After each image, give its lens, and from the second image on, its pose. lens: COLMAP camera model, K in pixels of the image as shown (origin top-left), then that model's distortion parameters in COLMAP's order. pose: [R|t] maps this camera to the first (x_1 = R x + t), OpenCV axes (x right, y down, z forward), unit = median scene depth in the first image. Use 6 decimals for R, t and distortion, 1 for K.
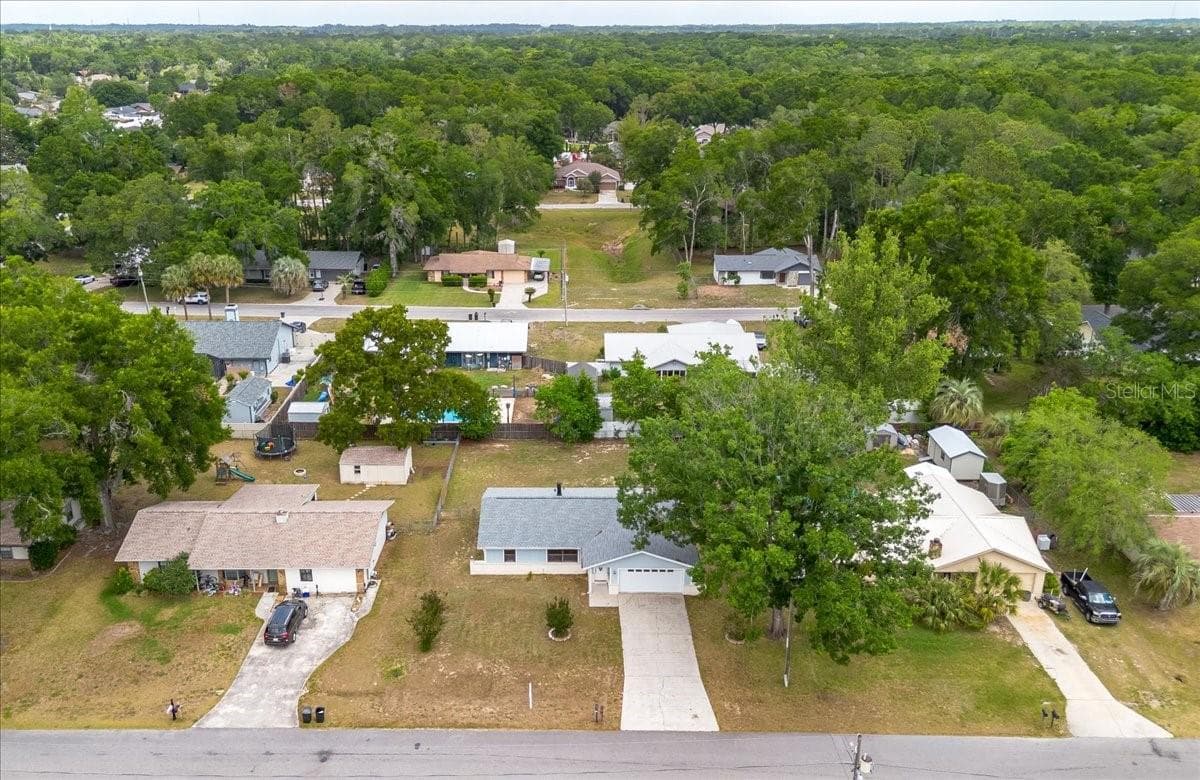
lens RADIAL K [[1003.3, 0, 574.0], [0, 1003.3, 390.3], [0, 0, 1]] dist [0.097827, 0.000061]
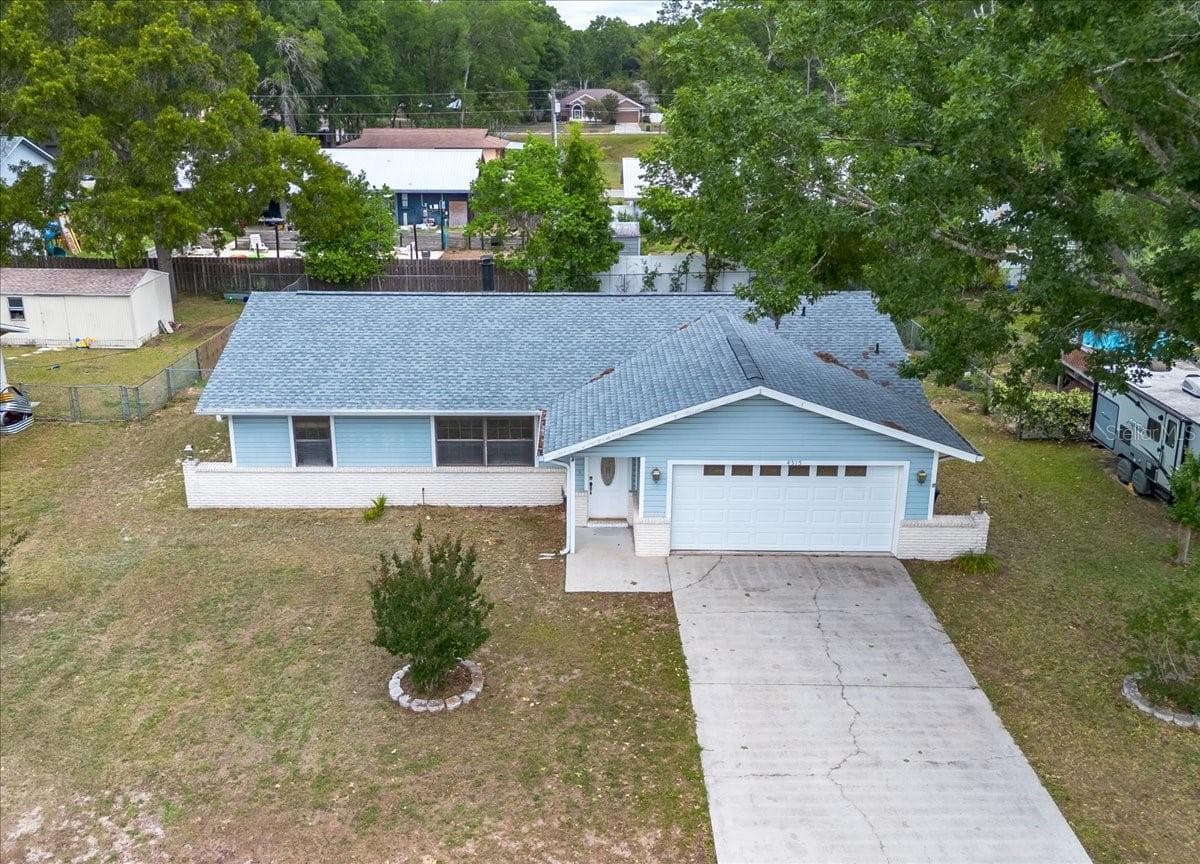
lens RADIAL K [[1081.6, 0, 600.0], [0, 1081.6, 432.0], [0, 0, 1]] dist [0.034154, -0.004338]
pose [[0.999889, 0.009383, 0.011598, 0.019856], [-0.008887, 0.999072, -0.042153, 0.173870], [-0.011983, 0.042045, 0.999044, 0.668368]]
